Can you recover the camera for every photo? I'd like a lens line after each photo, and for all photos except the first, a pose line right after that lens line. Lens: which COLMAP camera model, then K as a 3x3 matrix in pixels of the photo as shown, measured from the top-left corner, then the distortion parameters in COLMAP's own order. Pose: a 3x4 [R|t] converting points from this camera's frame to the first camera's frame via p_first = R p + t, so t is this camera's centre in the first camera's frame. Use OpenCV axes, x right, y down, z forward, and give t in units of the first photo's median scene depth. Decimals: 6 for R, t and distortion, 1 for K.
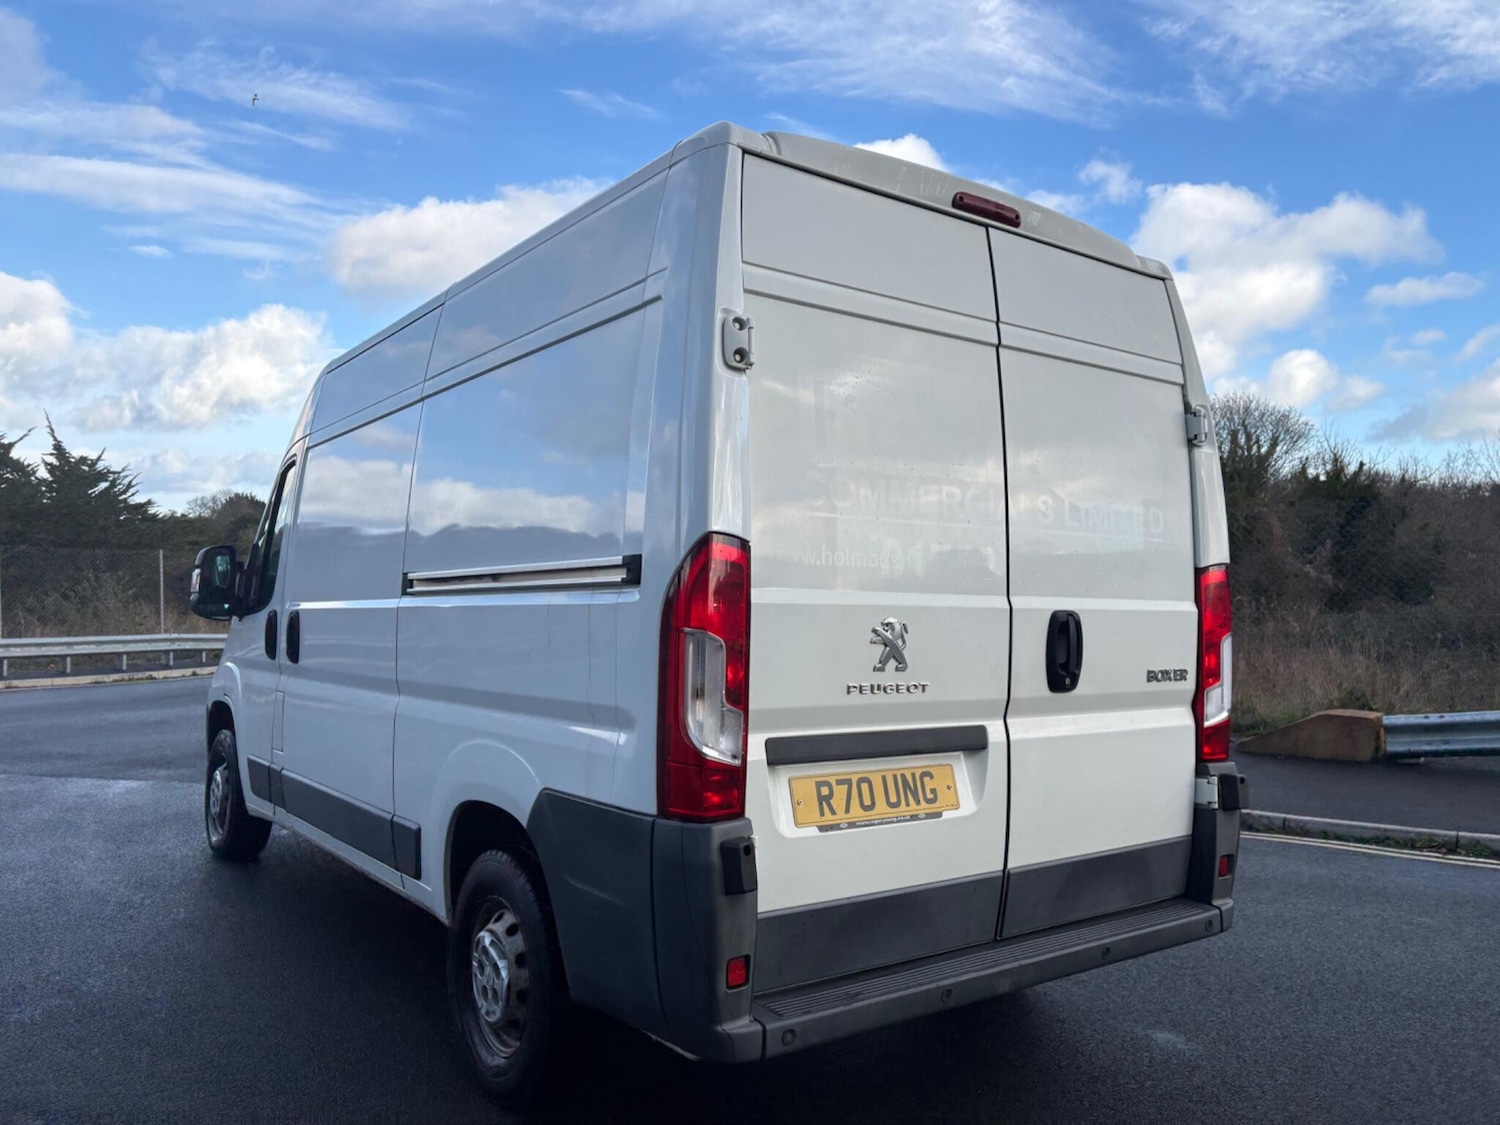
lens RADIAL K [[1126.9, 0, 763.5], [0, 1126.9, 557.2], [0, 0, 1]] dist [0.069550, -0.068721]
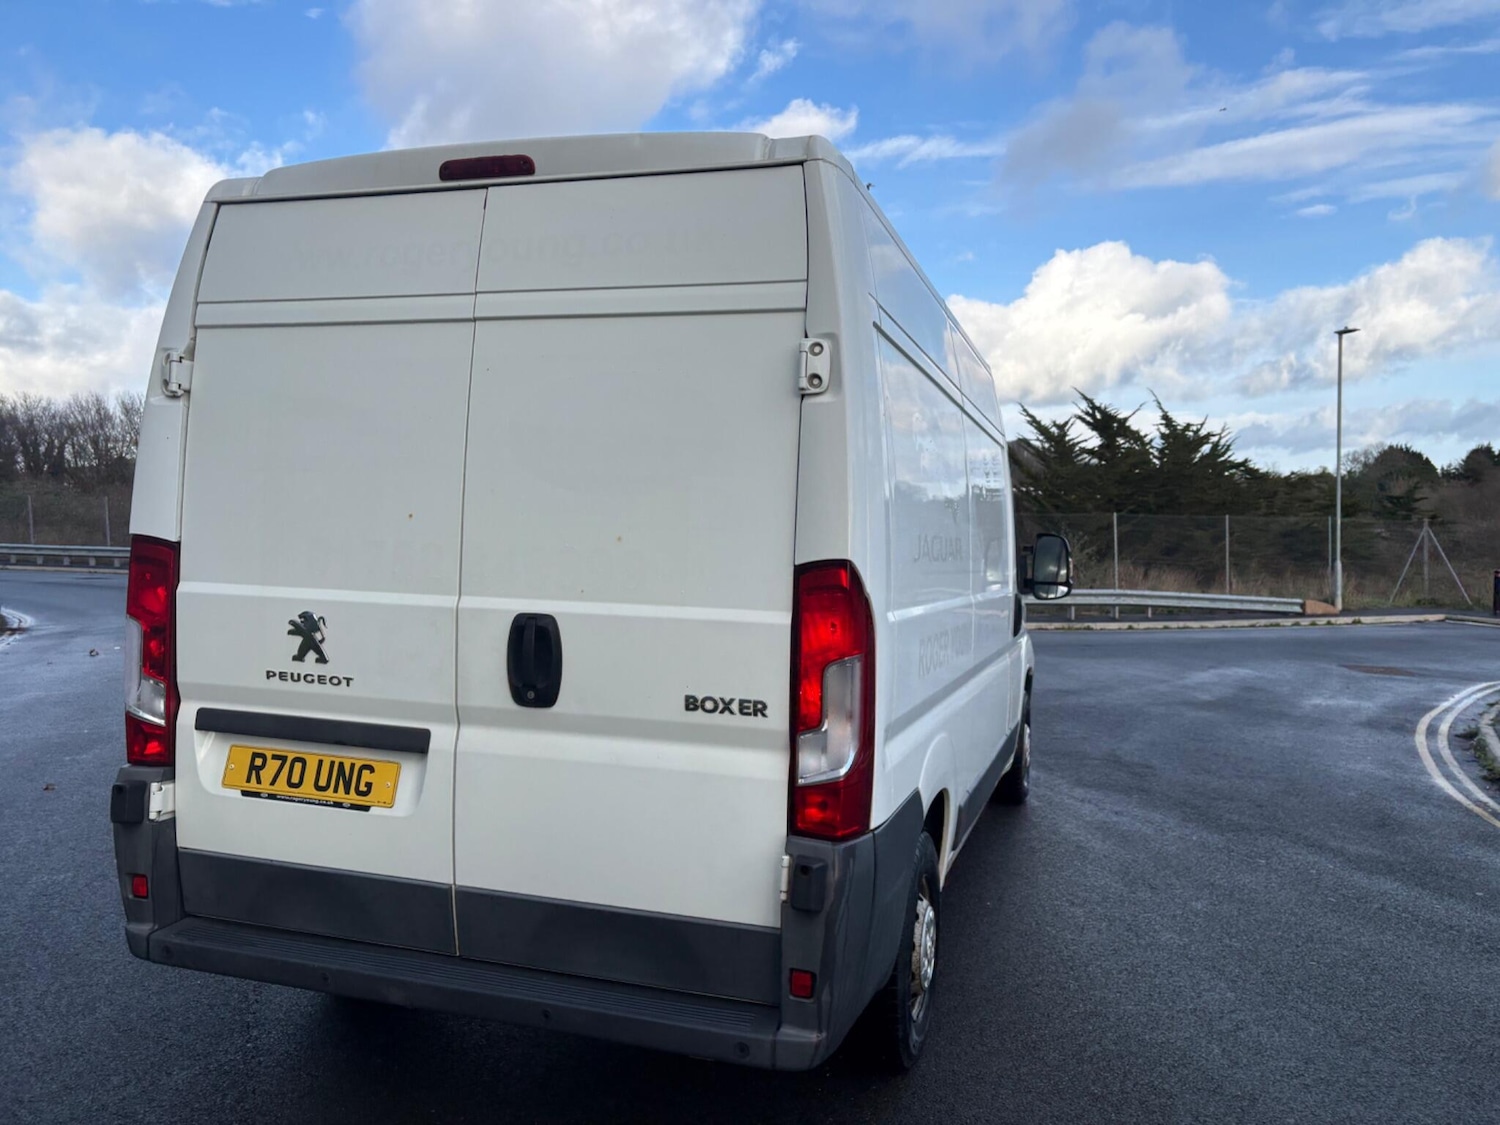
lens RADIAL K [[1132.4, 0, 768.1], [0, 1132.4, 562.7], [0, 0, 1]] dist [0.035409, -0.021879]
pose [[0.590255, 0.020201, -0.806964, 0.932726], [0.015300, 0.999227, 0.036206, -0.017580], [0.807072, -0.033718, 0.589490, 0.553107]]
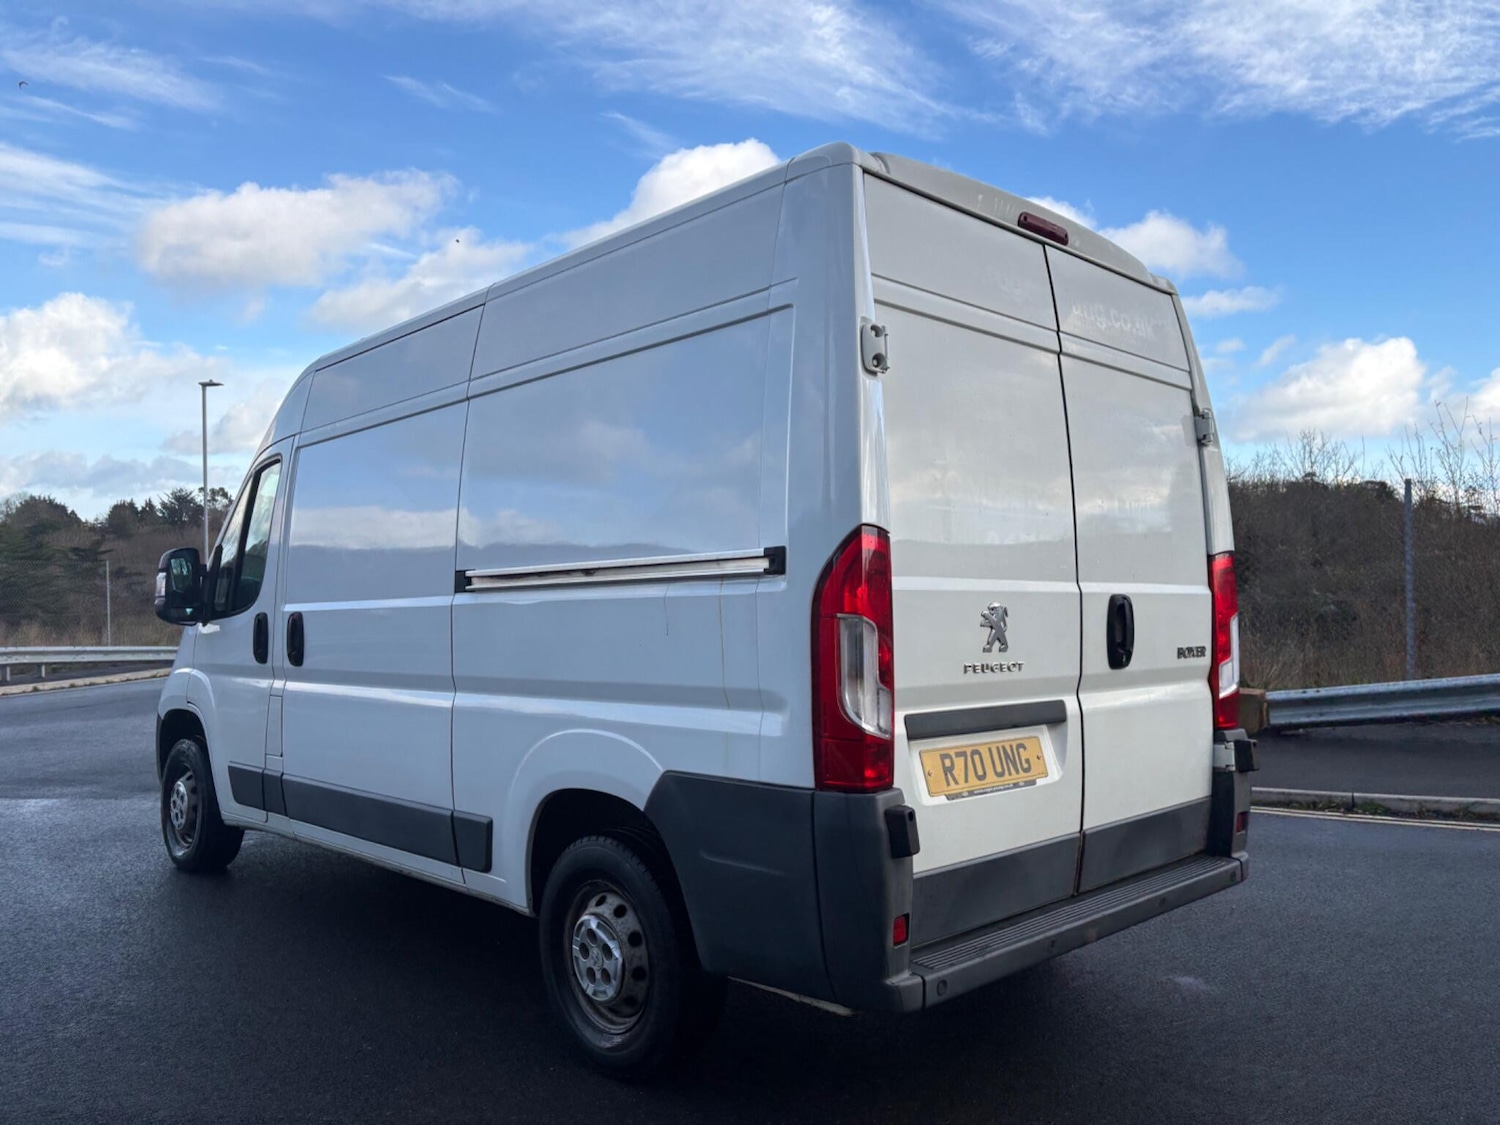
lens RADIAL K [[1126.9, 0, 764.6], [0, 1126.9, 551.1], [0, 0, 1]] dist [0.069550, -0.068721]
pose [[0.990343, -0.011806, 0.138135, -0.197660], [0.012572, 0.999910, -0.004675, 0.005109], [-0.138067, 0.006367, 0.990402, -0.037942]]
